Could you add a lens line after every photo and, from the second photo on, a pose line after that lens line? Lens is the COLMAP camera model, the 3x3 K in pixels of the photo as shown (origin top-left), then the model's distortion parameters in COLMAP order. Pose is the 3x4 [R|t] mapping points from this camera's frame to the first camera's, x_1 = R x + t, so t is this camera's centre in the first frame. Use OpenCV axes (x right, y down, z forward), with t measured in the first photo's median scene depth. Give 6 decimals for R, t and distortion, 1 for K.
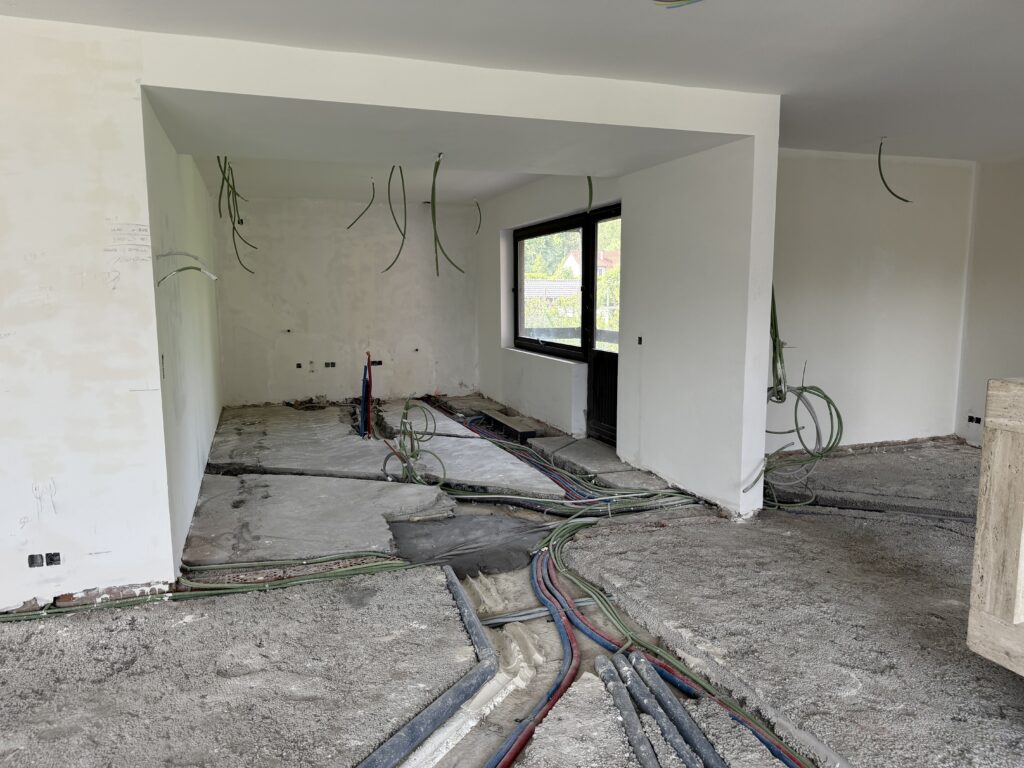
lens RADIAL K [[718.3, 0, 512.0], [0, 718.3, 384.0], [0, 0, 1]] dist [0.083522, -0.114449]
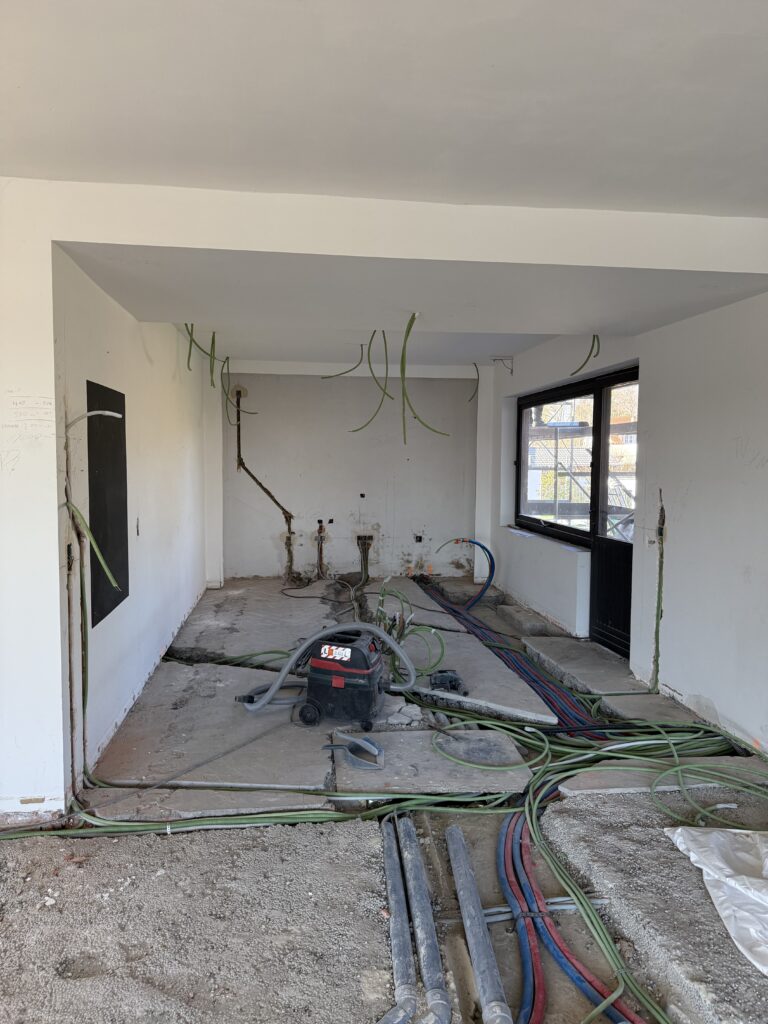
lens RADIAL K [[718.3, 0, 384.0], [0, 718.3, 512.0], [0, 0, 1]] dist [0.083522, -0.114449]
pose [[0.979503, 0.024062, -0.199987, 0.031602], [-0.034421, 0.998231, -0.048482, -0.025961], [0.198467, 0.054372, 0.978598, 0.115151]]
